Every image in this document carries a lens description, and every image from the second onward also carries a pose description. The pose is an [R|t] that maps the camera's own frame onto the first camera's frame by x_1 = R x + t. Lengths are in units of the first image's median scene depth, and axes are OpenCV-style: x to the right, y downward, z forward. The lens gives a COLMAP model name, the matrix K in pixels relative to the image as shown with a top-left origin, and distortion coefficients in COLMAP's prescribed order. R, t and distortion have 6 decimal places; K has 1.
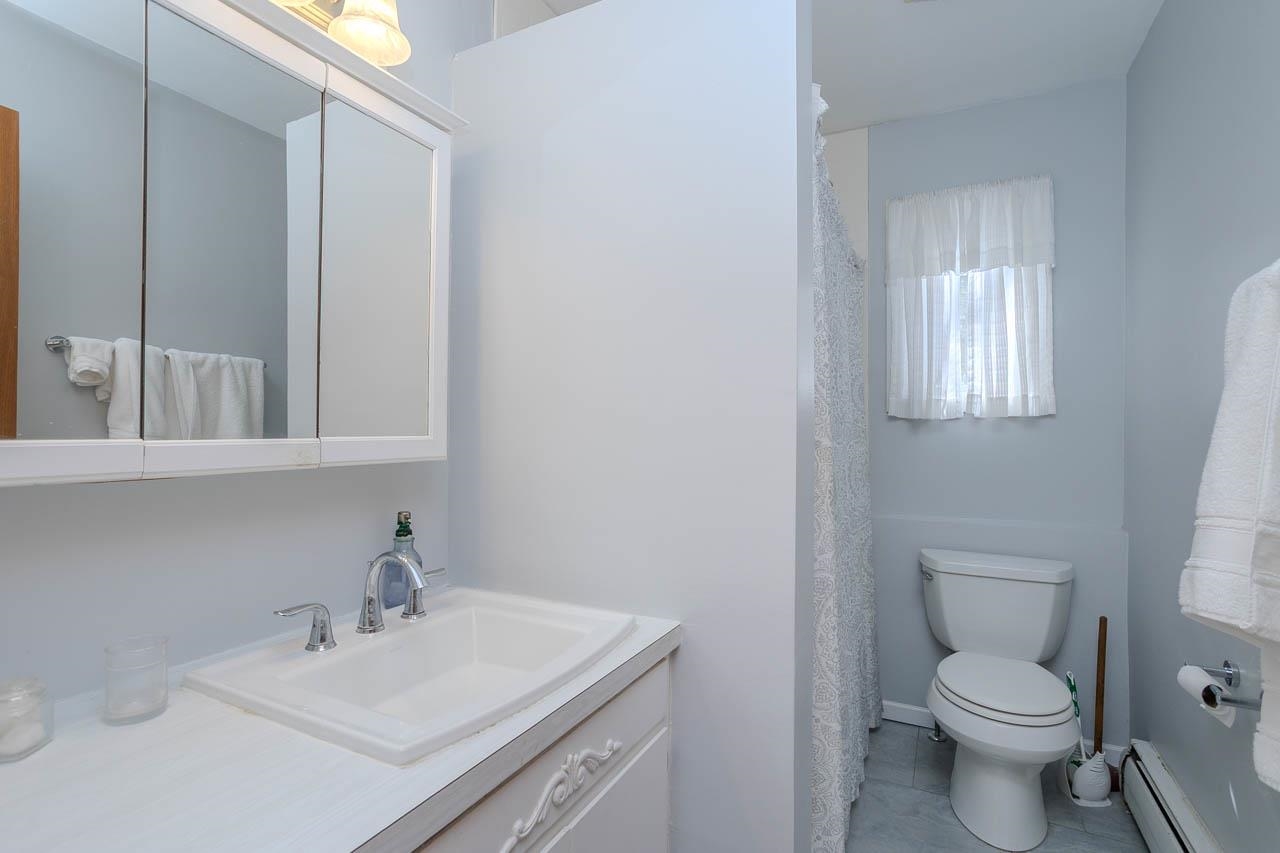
lens RADIAL K [[611.5, 0, 647.6], [0, 611.5, 425.9], [0, 0, 1]] dist [-0.034627, 0.017562]
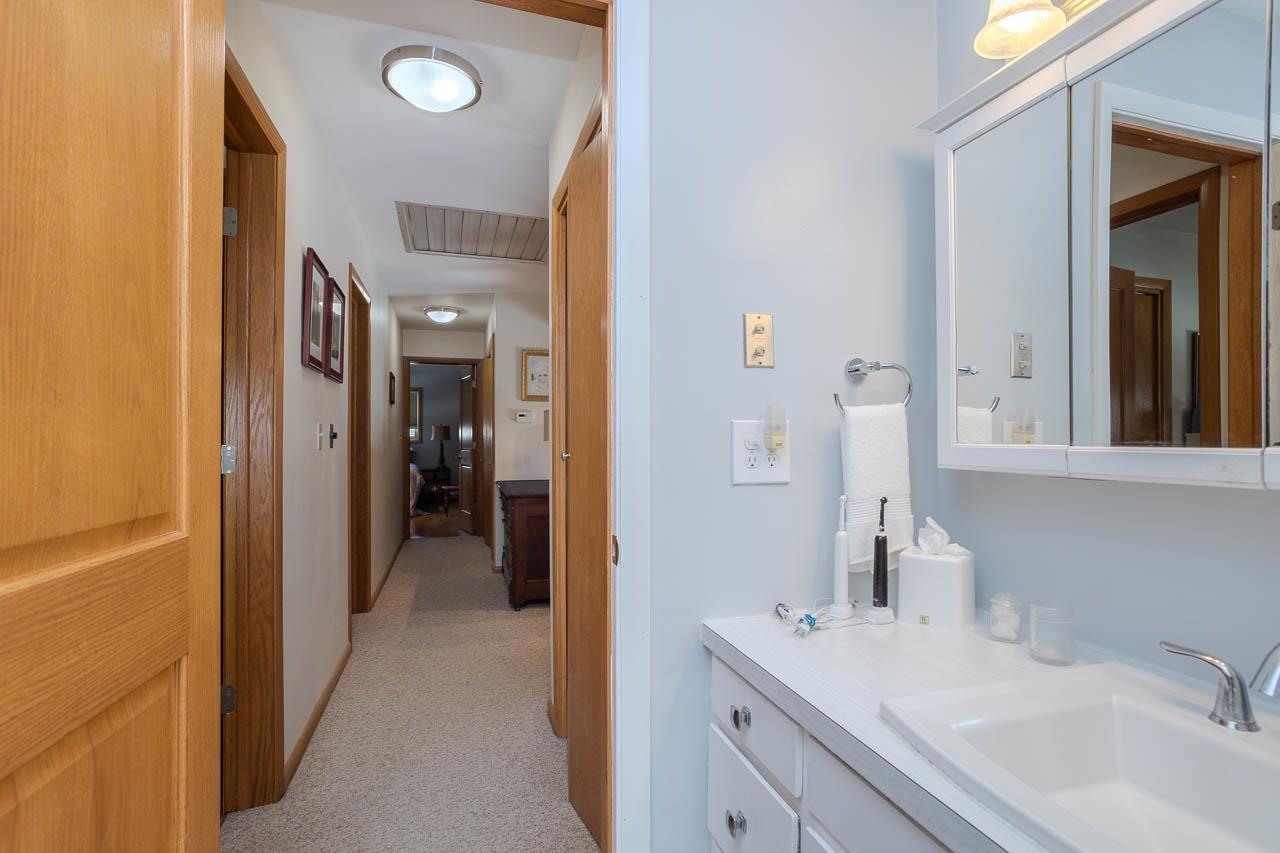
lens RADIAL K [[611.5, 0, 644.6], [0, 611.5, 433.1], [0, 0, 1]] dist [-0.034627, 0.017562]
pose [[-0.722408, -0.010971, -0.691380, 0.914197], [0.004464, 0.999779, -0.020529, 0.024487], [0.691453, -0.017917, -0.722199, 1.829173]]
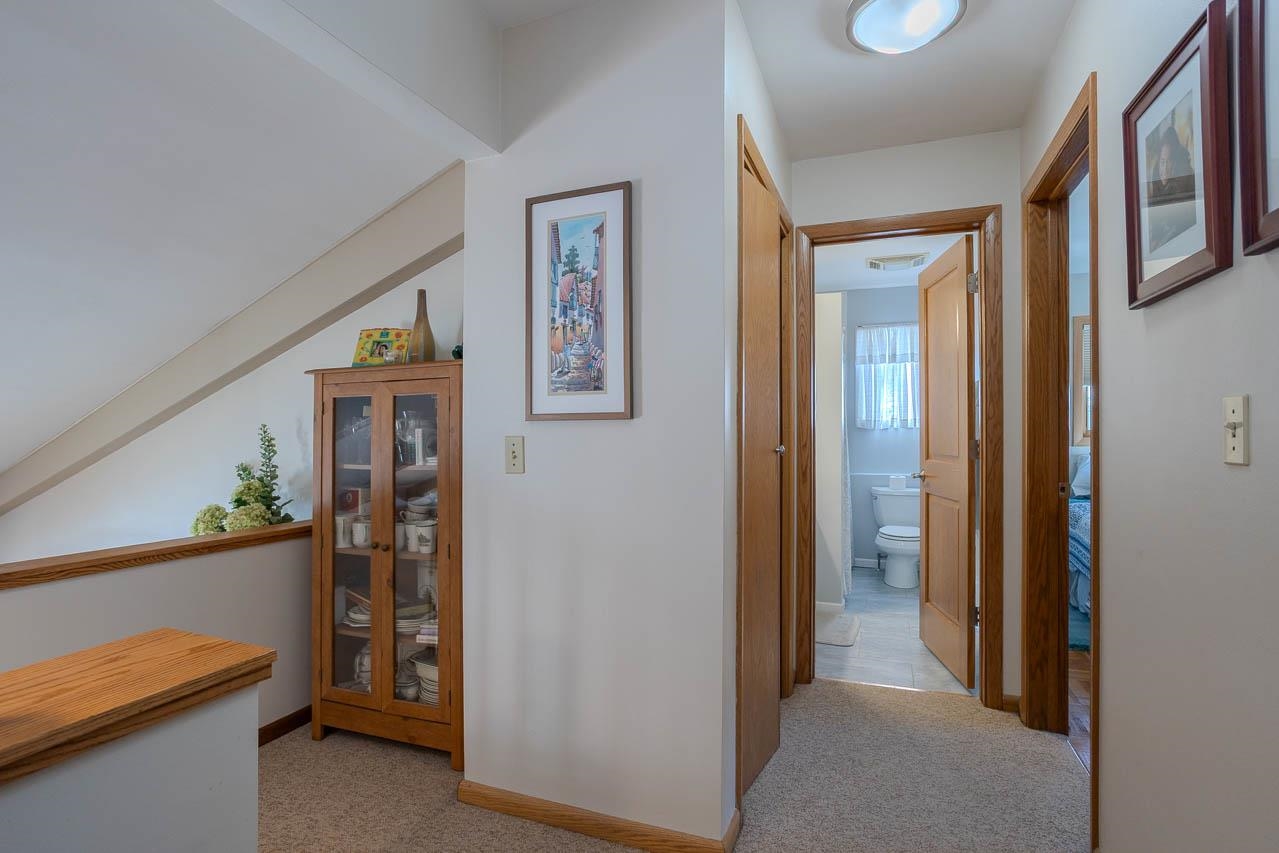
lens RADIAL K [[611.1, 0, 639.1], [0, 611.1, 430.8], [0, 0, 1]] dist [-0.034627, 0.017562]
pose [[0.994261, -0.001136, 0.106980, -0.558379], [-0.000160, 0.999927, 0.012106, -0.023956], [-0.106986, -0.012054, 0.994187, -0.993088]]
